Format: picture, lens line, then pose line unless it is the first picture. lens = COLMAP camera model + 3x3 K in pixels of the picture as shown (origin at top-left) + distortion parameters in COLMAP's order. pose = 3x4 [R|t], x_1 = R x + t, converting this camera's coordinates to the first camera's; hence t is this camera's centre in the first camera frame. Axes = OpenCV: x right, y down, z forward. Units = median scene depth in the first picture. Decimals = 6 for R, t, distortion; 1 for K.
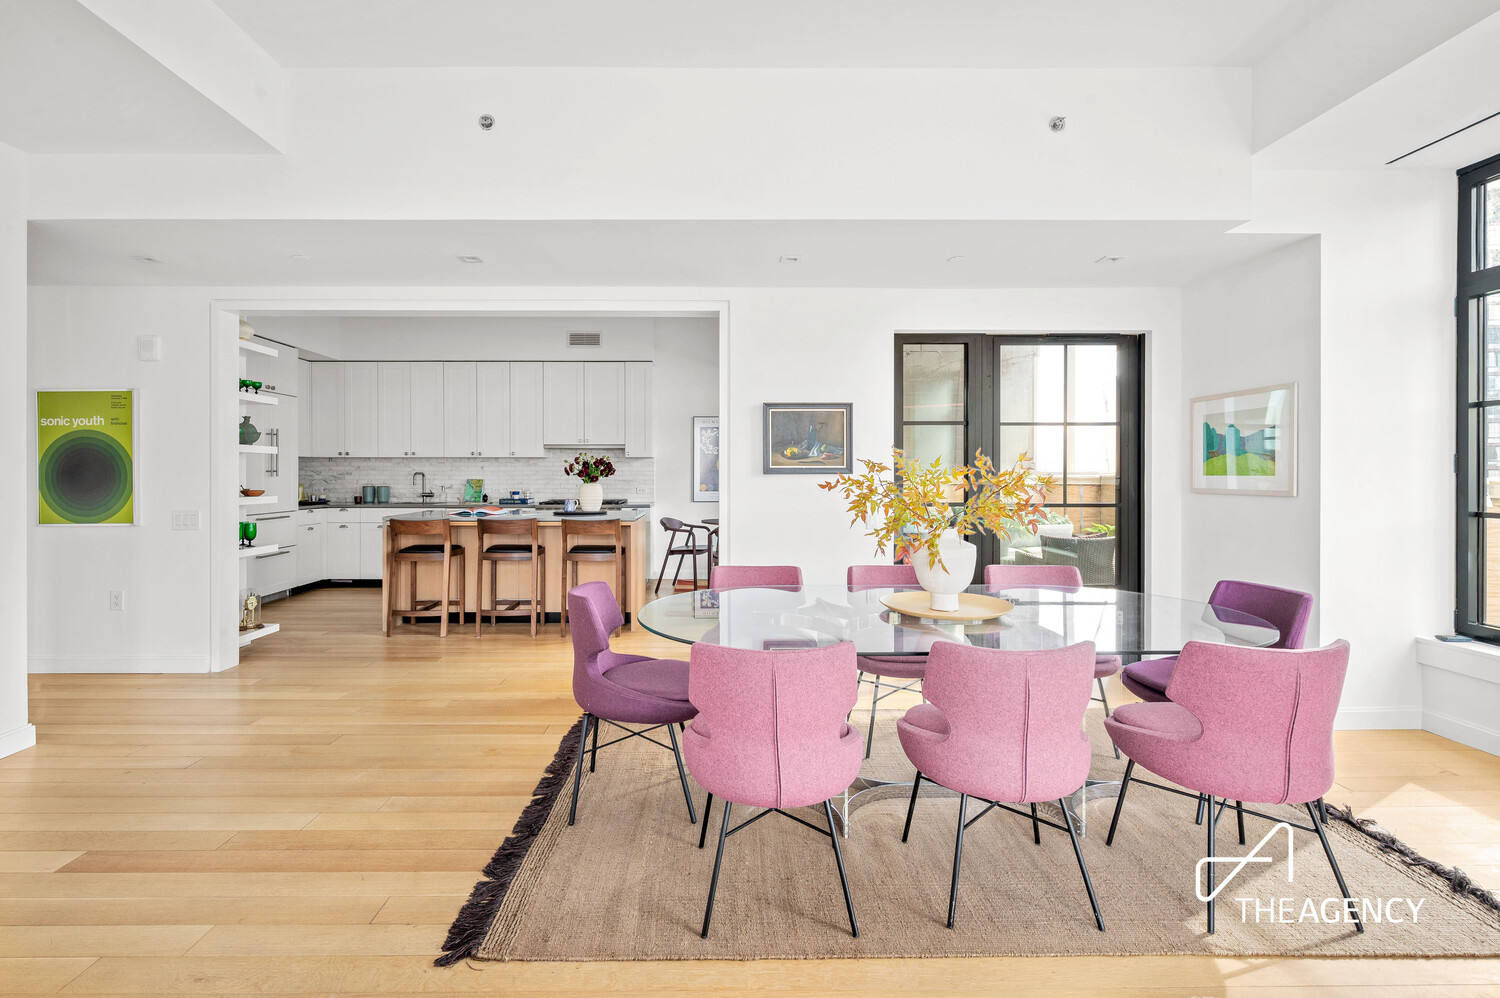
lens RADIAL K [[709.7, 0, 752.2], [0, 709.7, 474.5], [0, 0, 1]] dist [-0.001874, -0.000245]
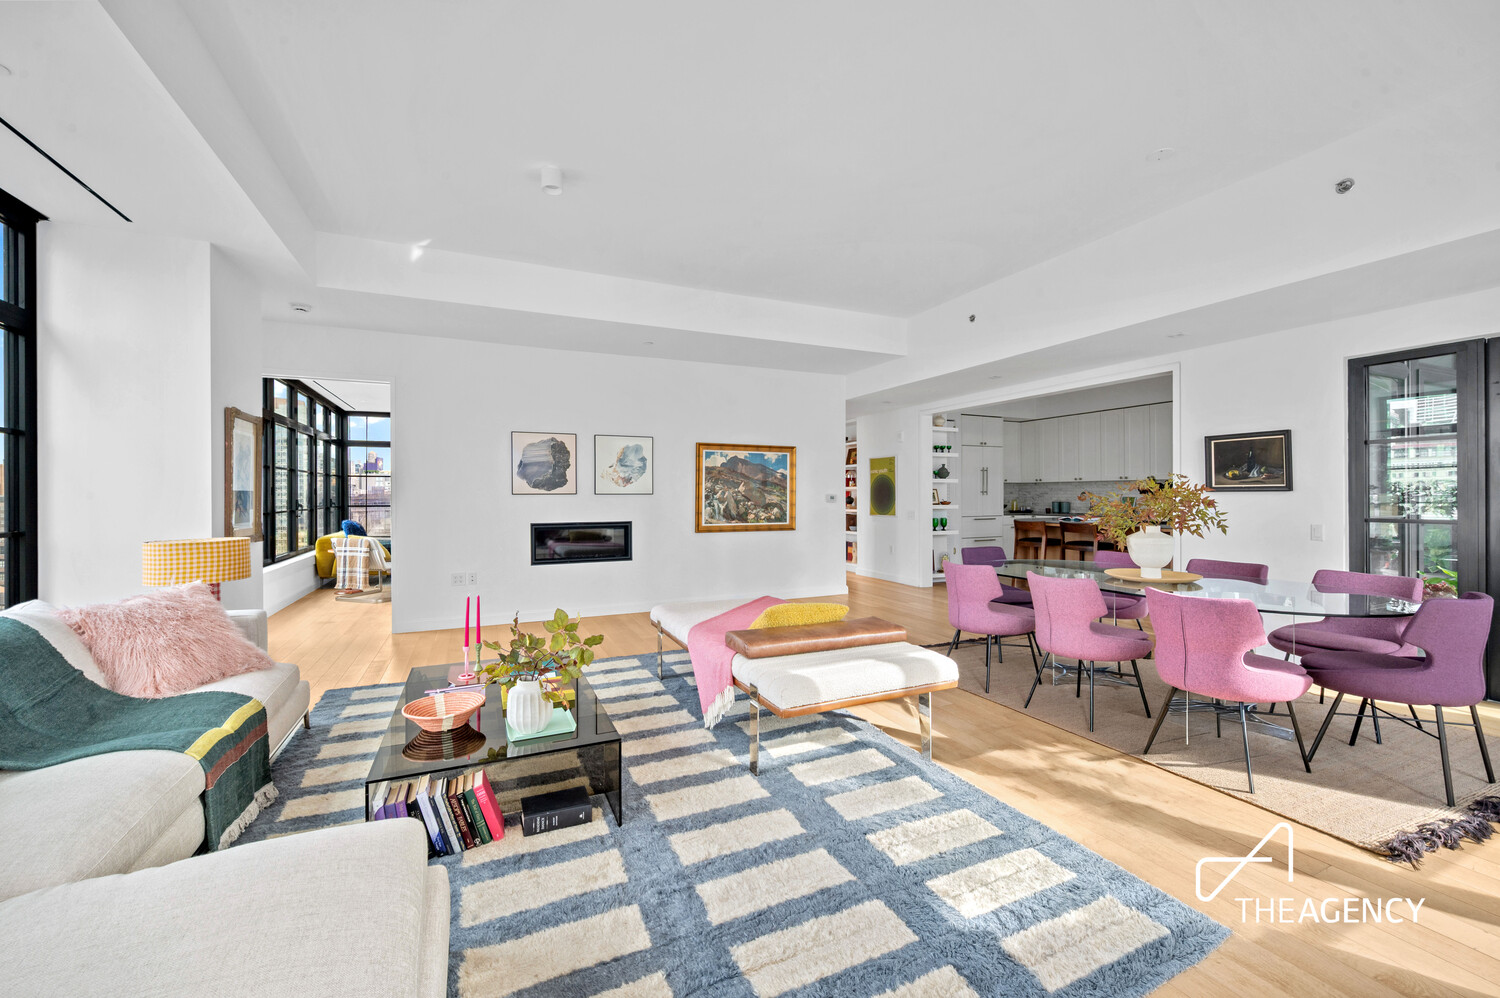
lens RADIAL K [[602.1, 0, 750.0], [0, 602.1, 499.0], [0, 0, 1]] dist [0.000230, 0.000006]
pose [[0.406730, 0.004881, -0.913535, 0.667784], [0.000737, 0.999984, 0.005671, 0.005135], [0.913548, -0.002979, 0.406720, -0.190616]]
